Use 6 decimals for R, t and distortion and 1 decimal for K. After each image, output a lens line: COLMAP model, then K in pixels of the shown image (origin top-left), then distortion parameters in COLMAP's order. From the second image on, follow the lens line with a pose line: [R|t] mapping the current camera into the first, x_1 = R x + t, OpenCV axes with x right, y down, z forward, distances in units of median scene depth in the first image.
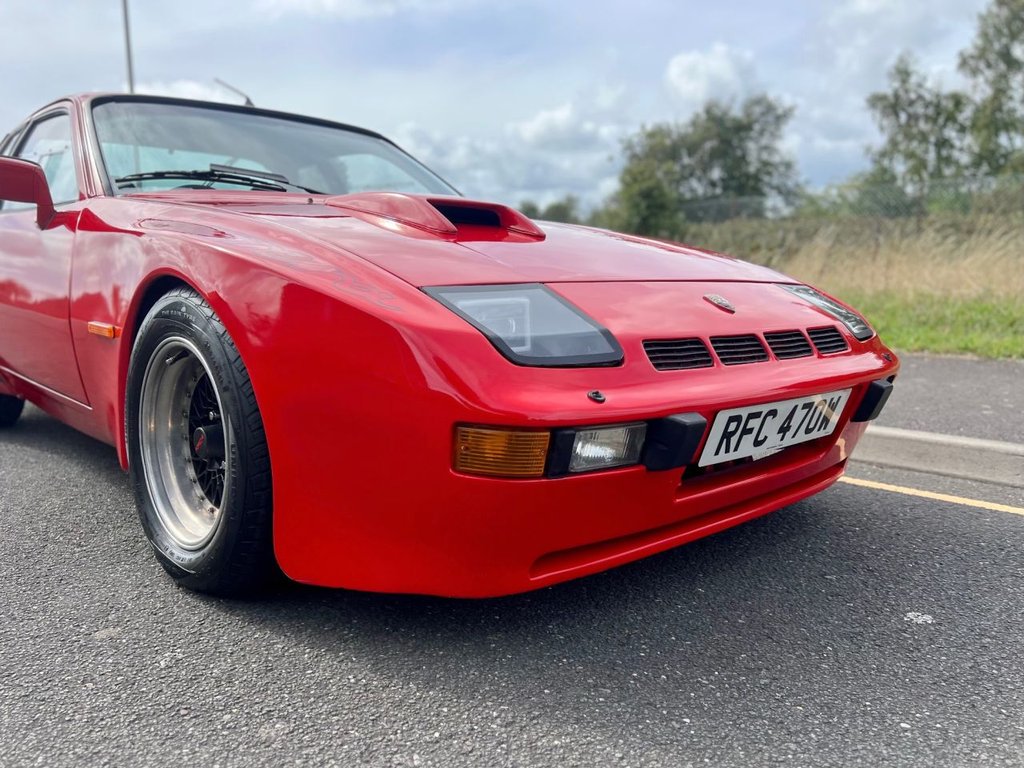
lens RADIAL K [[787.3, 0, 512.0], [0, 787.3, 384.0], [0, 0, 1]] dist [0.032605, -0.043008]
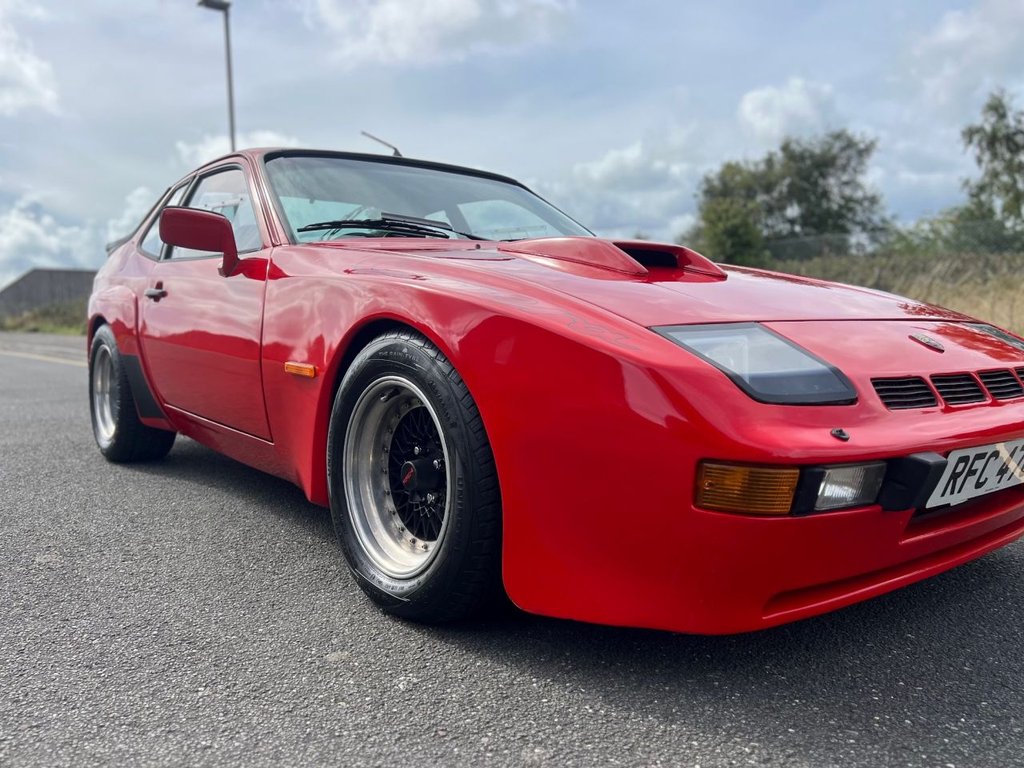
lens RADIAL K [[795.3, 0, 491.4], [0, 795.3, 393.3], [0, 0, 1]] dist [0.034260, -0.042377]
pose [[0.995042, 0.003516, -0.099390, -0.182428], [-0.007527, 0.999171, -0.040005, 0.005603], [0.099167, 0.040555, 0.994244, -0.045515]]
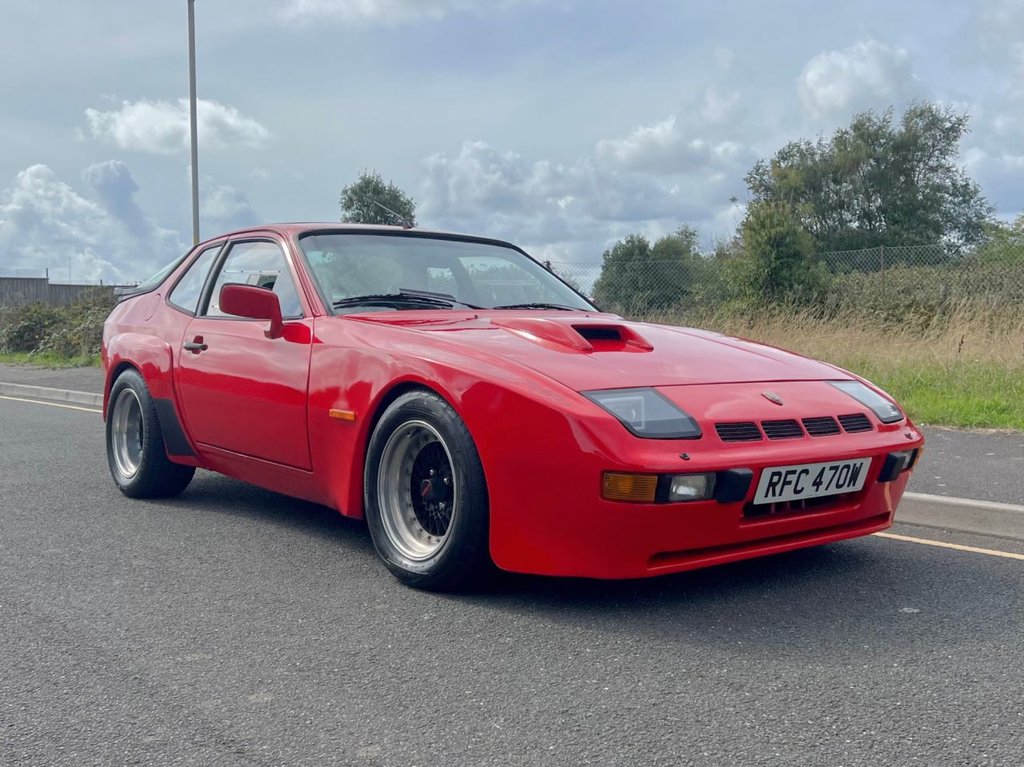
lens RADIAL K [[1108.7, 0, 511.4], [0, 1108.7, 317.6], [0, 0, 1]] dist [0.145253, -0.606493]
pose [[0.996485, -0.007039, -0.083479, -0.051224], [-0.004852, 0.989942, -0.141391, 0.048188], [0.083635, 0.141299, 0.986428, -1.161834]]
